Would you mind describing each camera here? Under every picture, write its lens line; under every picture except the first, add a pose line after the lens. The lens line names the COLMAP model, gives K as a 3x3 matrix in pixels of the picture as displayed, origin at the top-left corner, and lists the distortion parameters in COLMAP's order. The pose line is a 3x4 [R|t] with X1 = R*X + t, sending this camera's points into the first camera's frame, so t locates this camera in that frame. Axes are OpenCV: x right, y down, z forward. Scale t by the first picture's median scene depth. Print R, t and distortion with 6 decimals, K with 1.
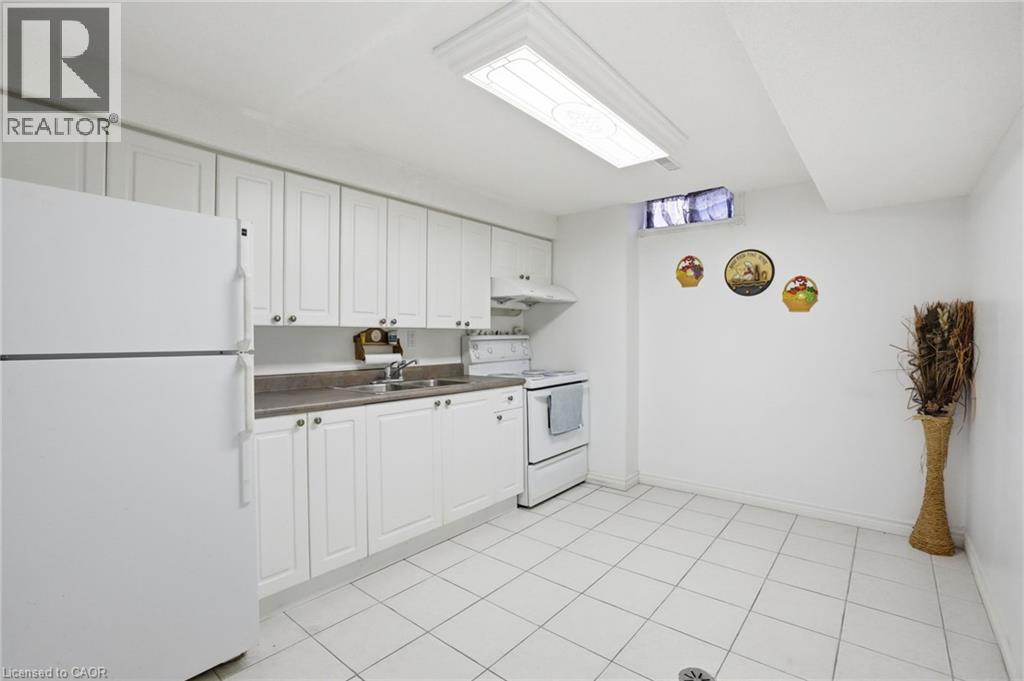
lens RADIAL K [[464.1, 0, 512.0], [0, 464.1, 340.5], [0, 0, 1]] dist [-0.054304, 0.000035]
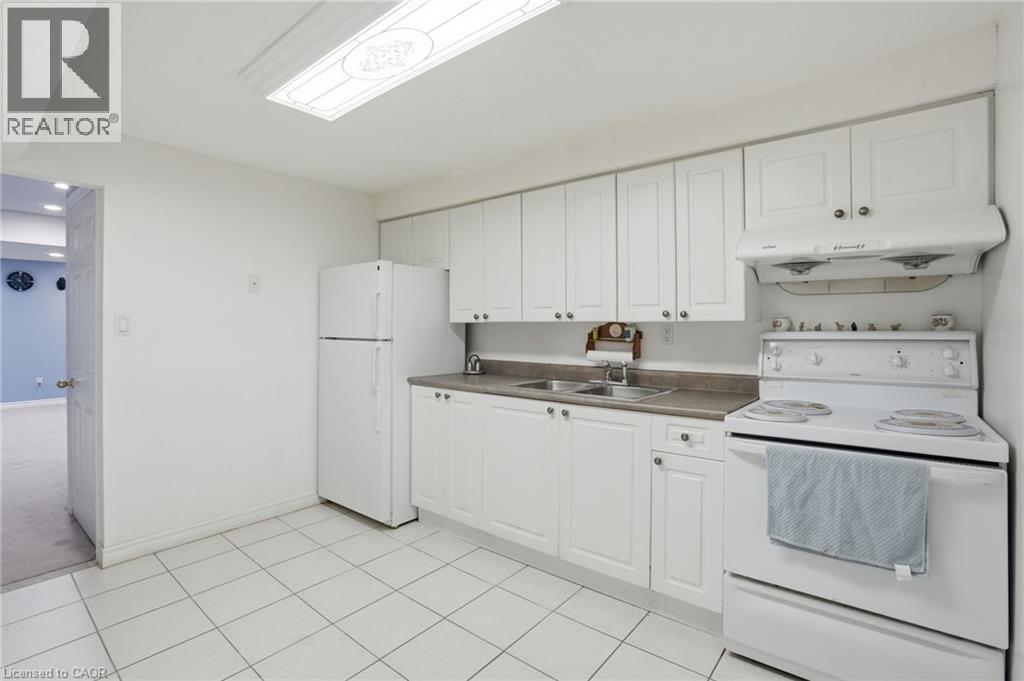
lens RADIAL K [[472.8, 0, 512.1], [0, 472.8, 329.3], [0, 0, 1]] dist [-0.046161, 0.000523]
pose [[0.008918, -0.000403, -0.999960, 0.634103], [-0.018916, 0.999821, -0.000572, -0.009255], [0.999781, 0.018920, 0.008909, 0.818448]]
